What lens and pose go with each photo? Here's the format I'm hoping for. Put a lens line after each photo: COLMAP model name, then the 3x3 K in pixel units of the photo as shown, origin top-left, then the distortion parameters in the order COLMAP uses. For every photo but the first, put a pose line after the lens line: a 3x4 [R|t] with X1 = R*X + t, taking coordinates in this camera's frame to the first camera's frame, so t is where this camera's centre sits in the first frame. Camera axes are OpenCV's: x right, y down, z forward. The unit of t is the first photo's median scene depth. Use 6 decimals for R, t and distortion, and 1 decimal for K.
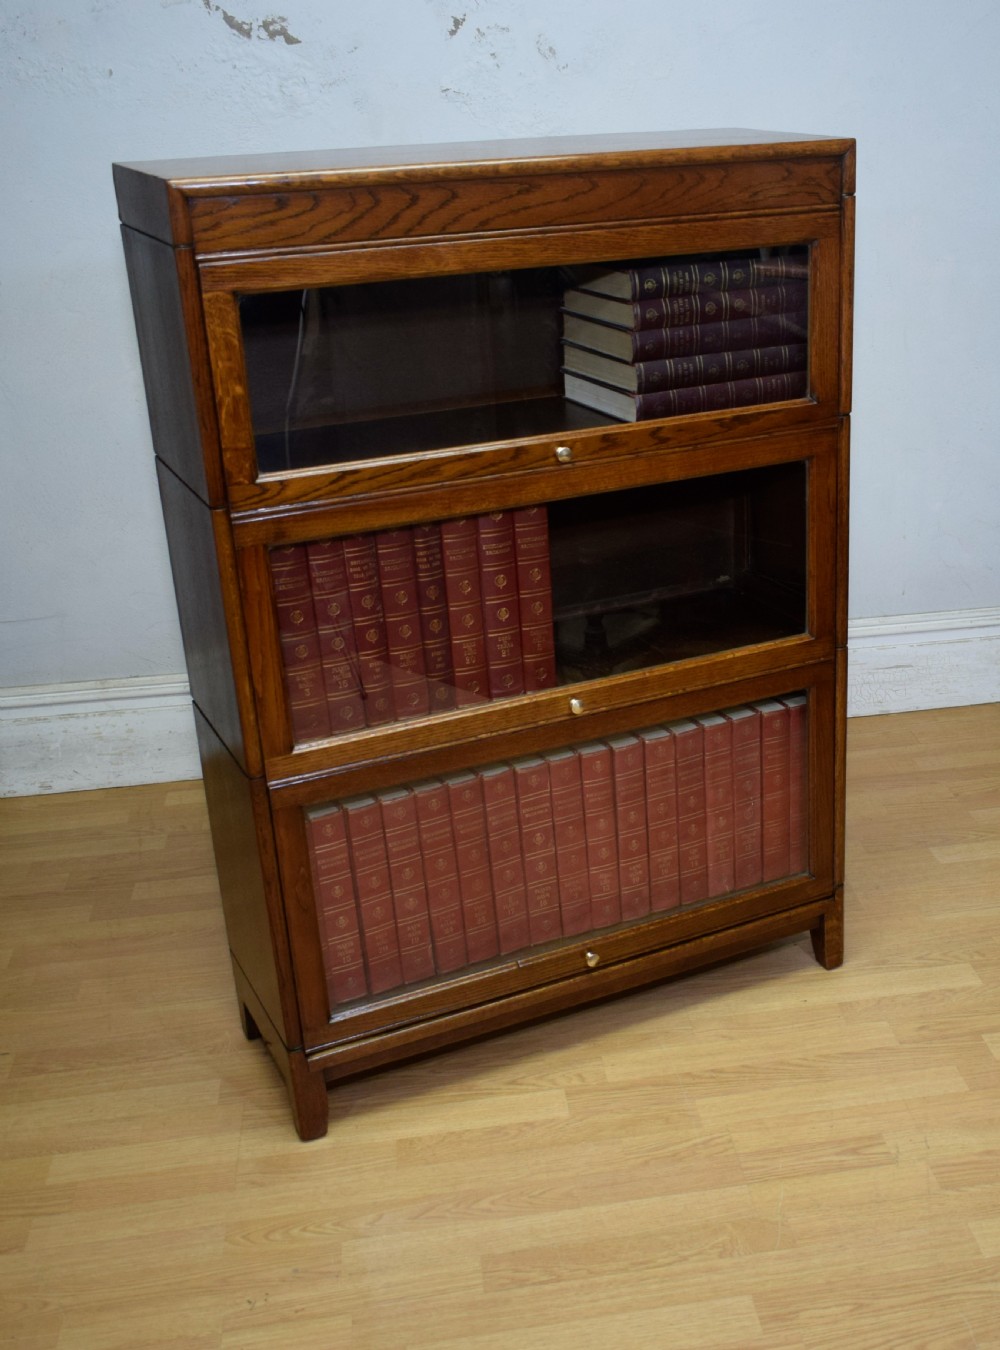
lens RADIAL K [[1668.5, 0, 681.3], [0, 1668.5, 696.7], [0, 0, 1]] dist [-0.025098, 0.000000]
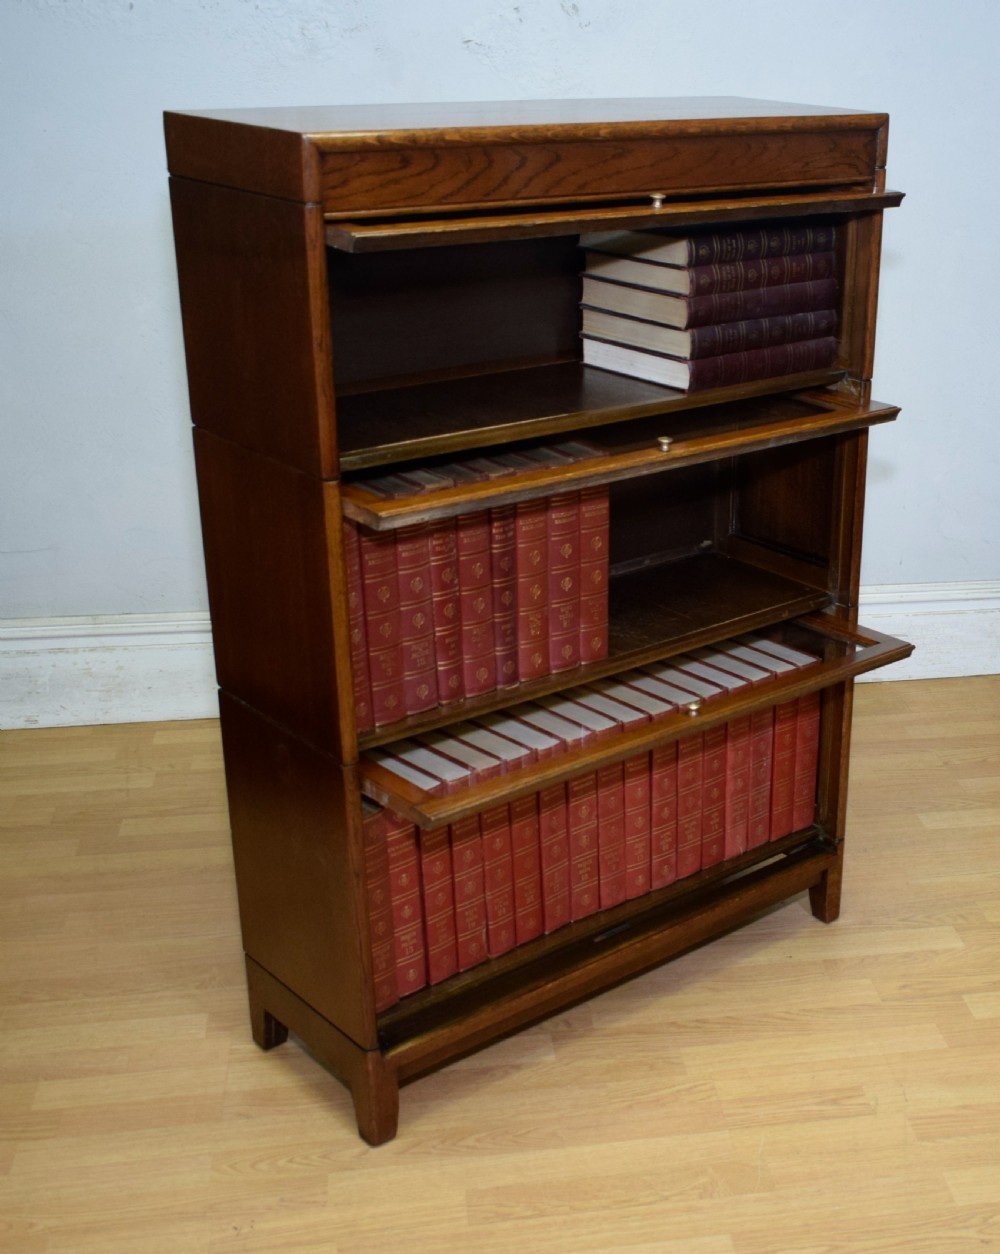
lens RADIAL K [[1746.8, 0, 715.2], [0, 1746.8, 657.8], [0, 0, 1]] dist [-0.016766, 0.000000]
pose [[0.961681, -0.041886, 0.270953, -0.299545], [0.042275, 0.999096, 0.004406, -0.006868], [-0.270892, 0.007217, 0.962583, -0.010528]]
